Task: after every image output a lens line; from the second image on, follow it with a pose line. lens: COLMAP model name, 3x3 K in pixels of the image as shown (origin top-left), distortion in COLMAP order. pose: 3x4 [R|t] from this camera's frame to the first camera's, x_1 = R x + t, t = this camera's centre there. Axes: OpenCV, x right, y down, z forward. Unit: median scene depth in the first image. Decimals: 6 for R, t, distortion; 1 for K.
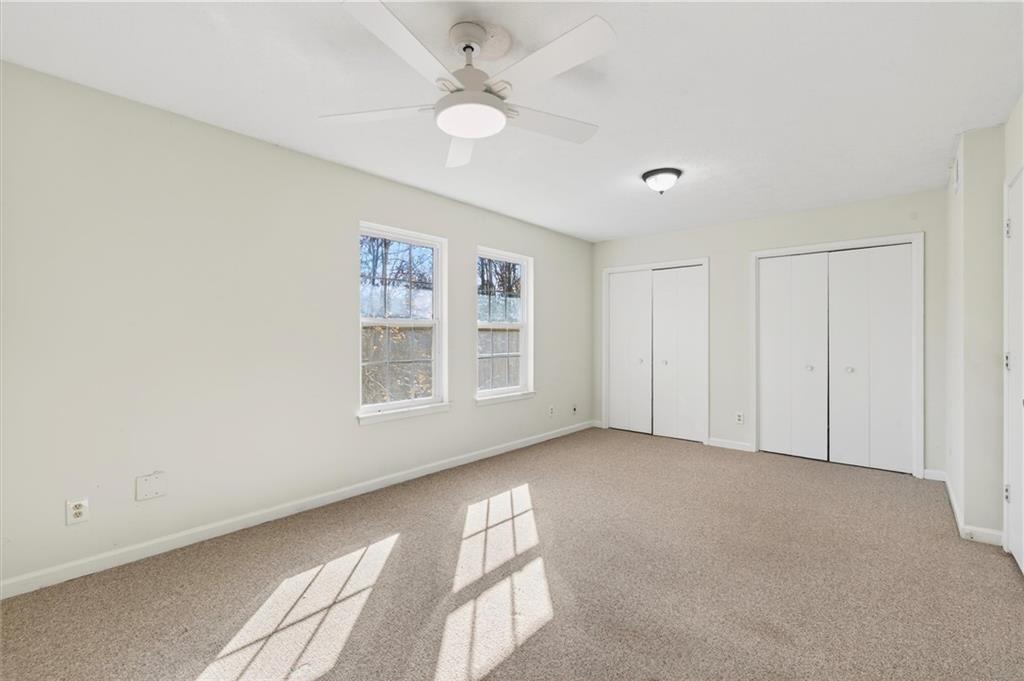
lens RADIAL K [[447.2, 0, 509.7], [0, 447.2, 333.9], [0, 0, 1]] dist [-0.001689, 0.000817]
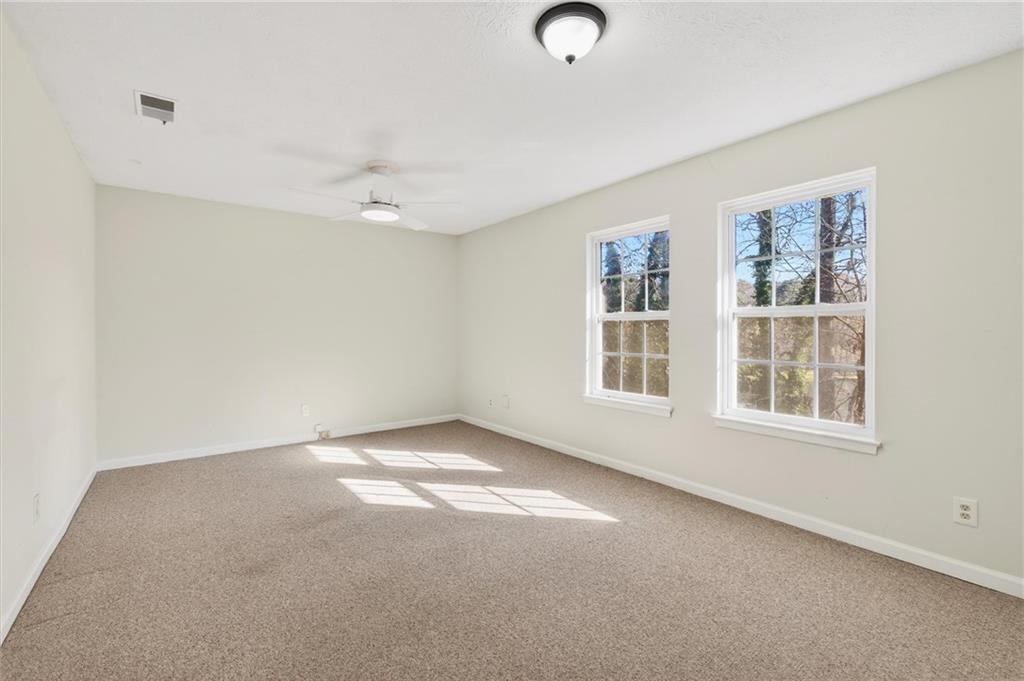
lens RADIAL K [[447.2, 0, 507.3], [0, 447.2, 337.8], [0, 0, 1]] dist [-0.001689, 0.000817]
pose [[-0.202872, 0.018447, -0.979031, 1.009680], [-0.006614, 0.999774, 0.020209, 0.012021], [0.979183, 0.010576, -0.202705, 1.197088]]
